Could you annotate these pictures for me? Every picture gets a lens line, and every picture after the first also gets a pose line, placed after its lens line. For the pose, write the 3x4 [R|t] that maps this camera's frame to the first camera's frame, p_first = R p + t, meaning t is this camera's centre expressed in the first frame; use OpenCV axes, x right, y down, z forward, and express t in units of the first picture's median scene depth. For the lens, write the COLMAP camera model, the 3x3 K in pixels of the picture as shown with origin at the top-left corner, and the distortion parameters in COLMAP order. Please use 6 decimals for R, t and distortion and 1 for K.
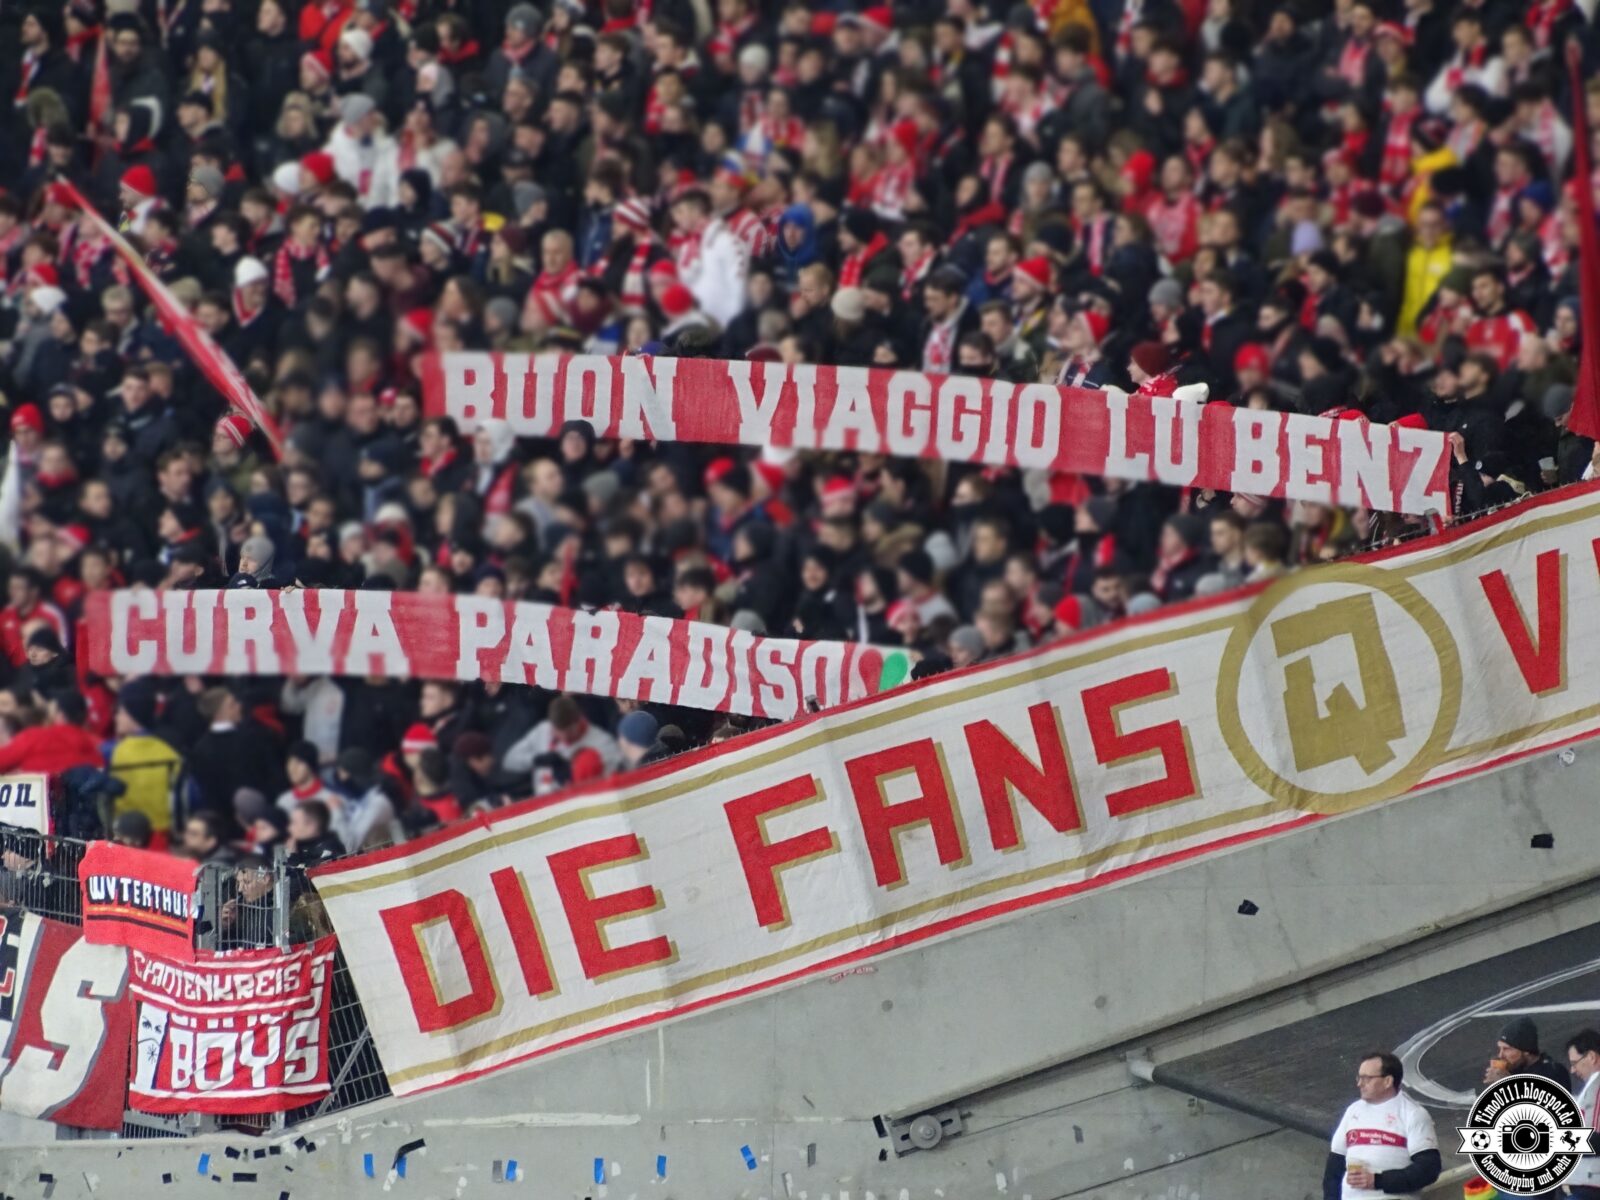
lens RADIAL K [[9130.3, 0, 800.0], [0, 9130.3, 600.0], [0, 0, 1]] dist [-0.643071, 27.143033]
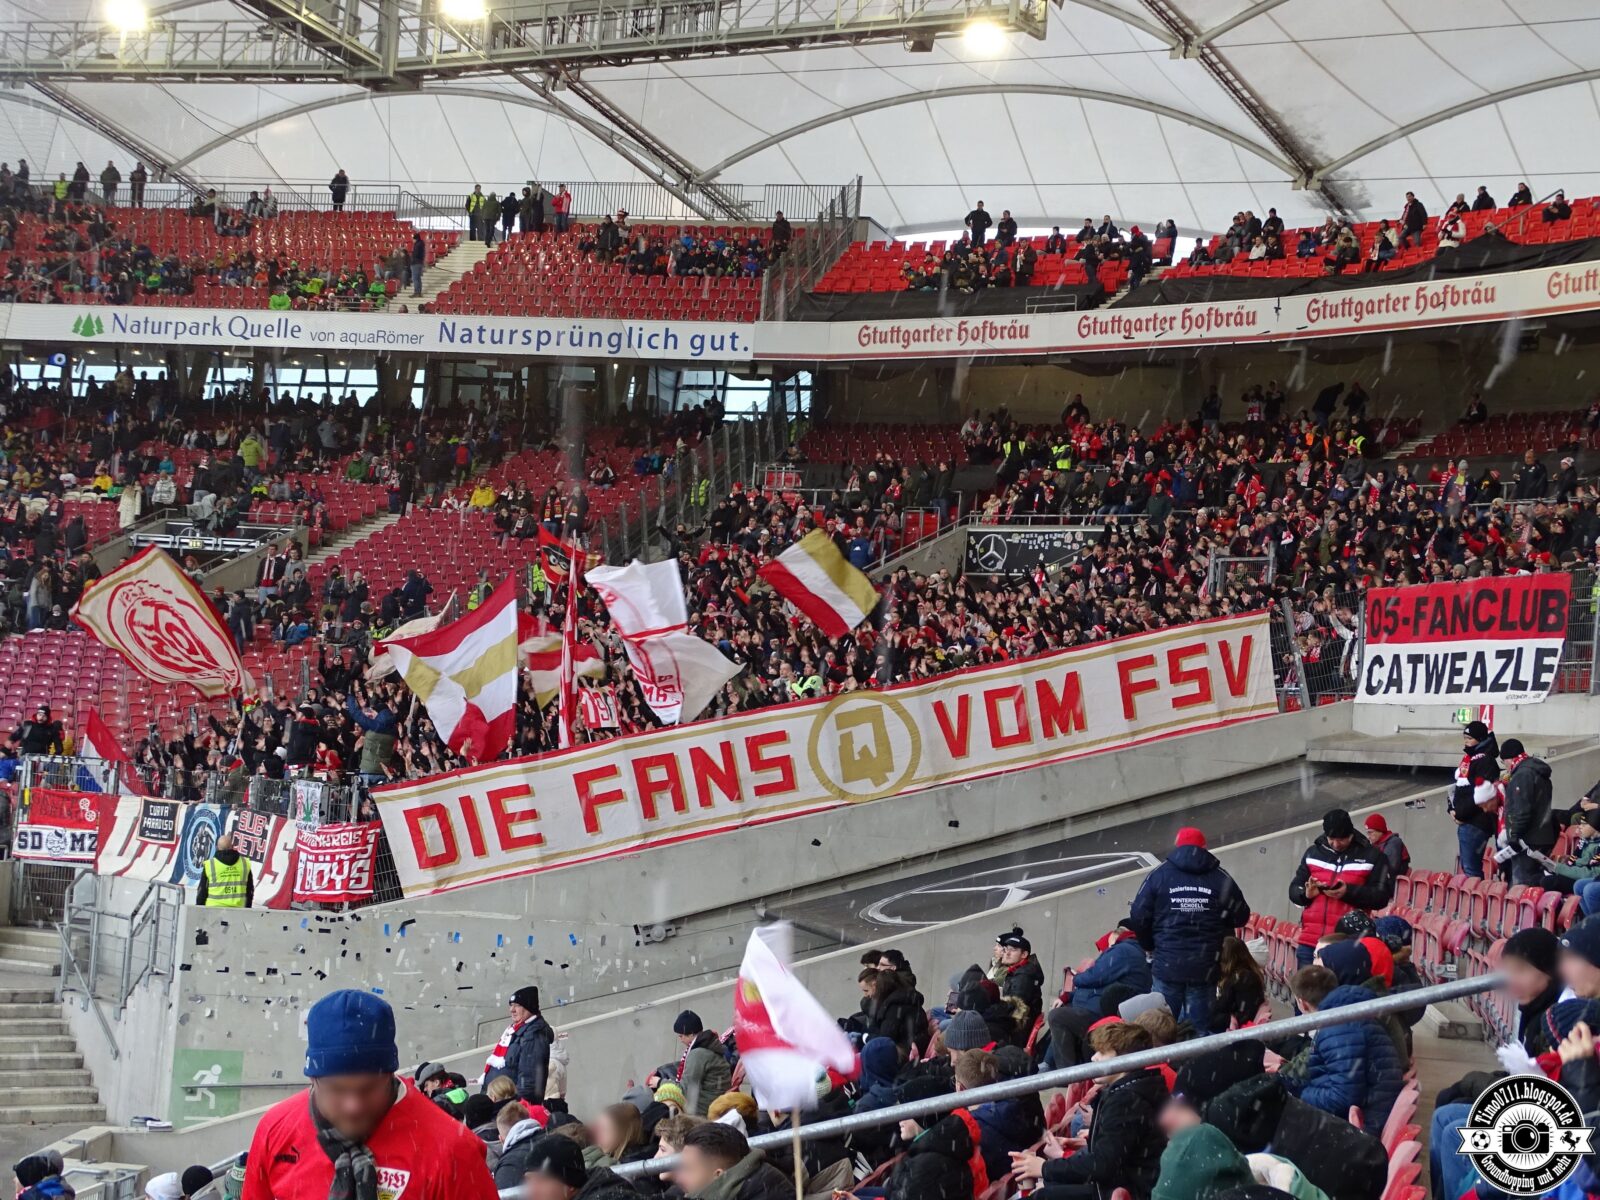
lens RADIAL K [[2038.0, 0, 712.3], [0, 2038.0, 630.1], [0, 0, 1]] dist [-0.022840, 0.025430]
pose [[0.996225, 0.047830, -0.072440, 0.058736], [-0.057052, 0.989723, -0.131125, 0.050400], [0.065424, 0.134762, 0.988716, 0.521042]]
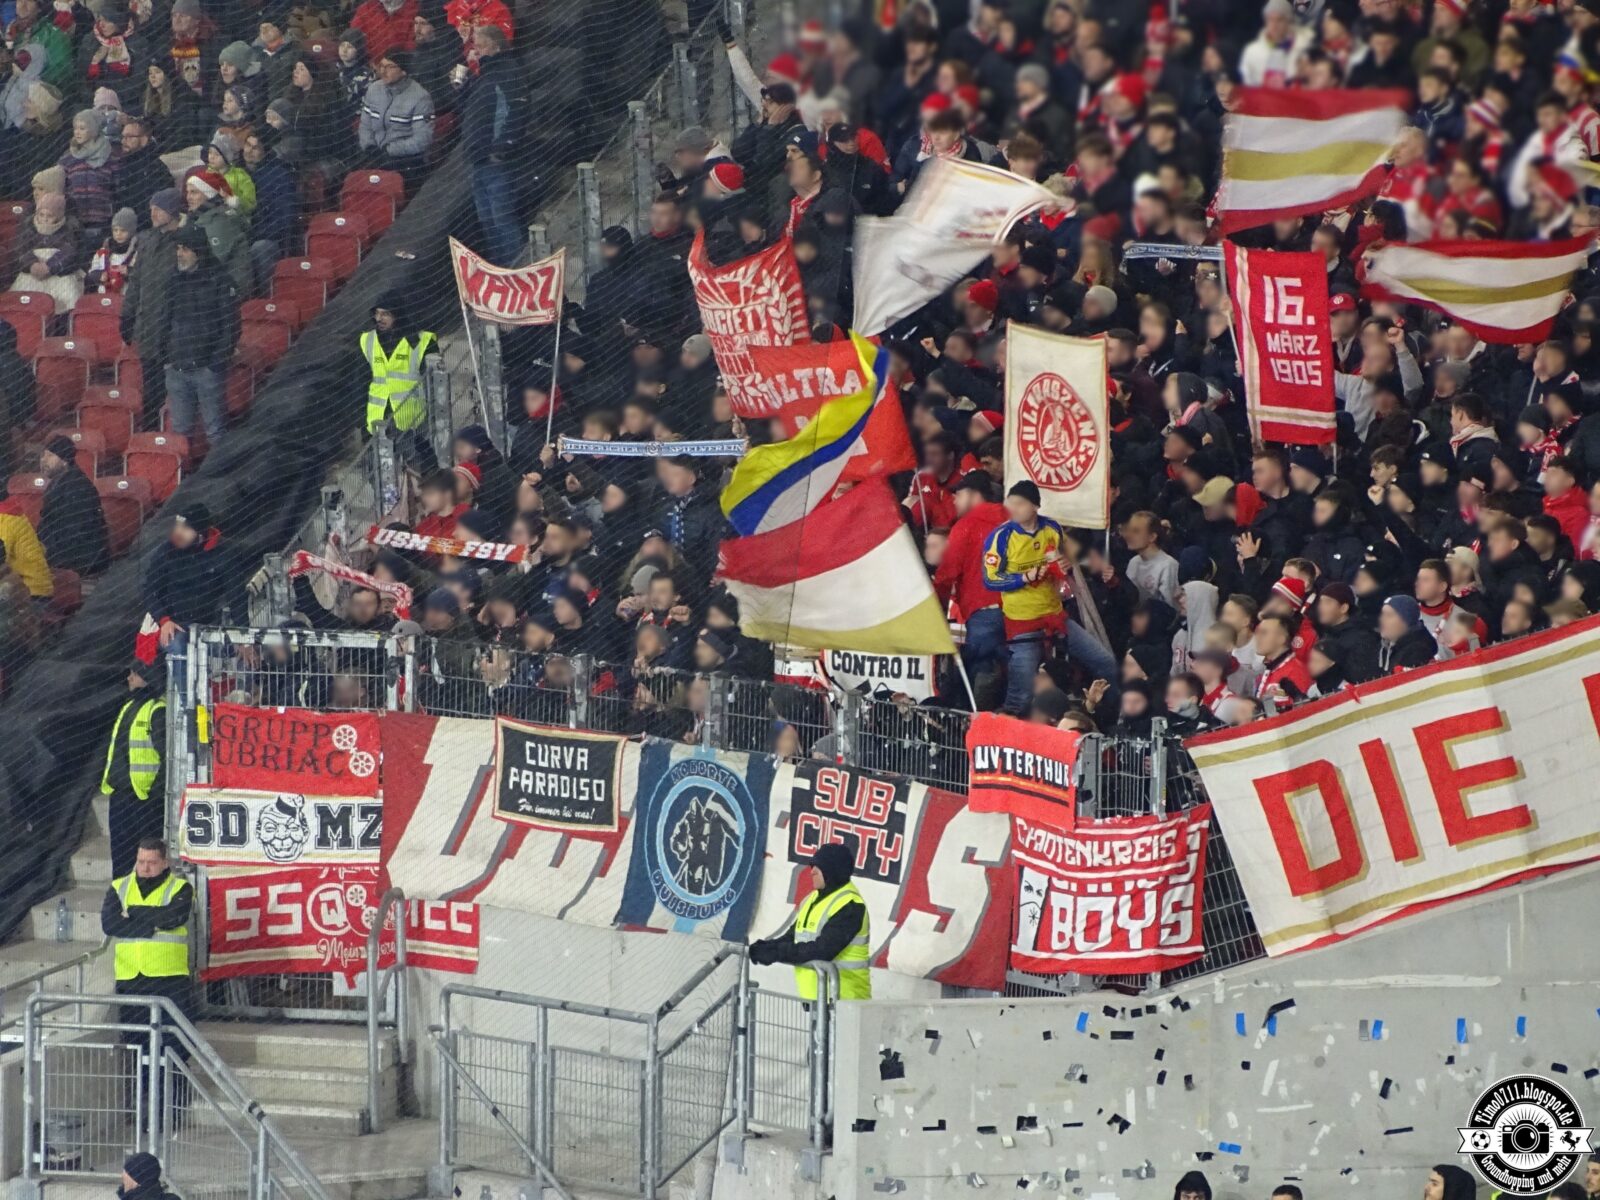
lens RADIAL K [[8942.5, 0, 799.6], [0, 8942.5, 599.1], [0, 0, 1]] dist [-0.859295, 38.780182]
pose [[0.995328, 0.003092, -0.096501, 0.000754], [-0.001766, 0.999903, 0.013825, -0.000632], [0.096535, -0.013590, 0.995237, -0.020546]]
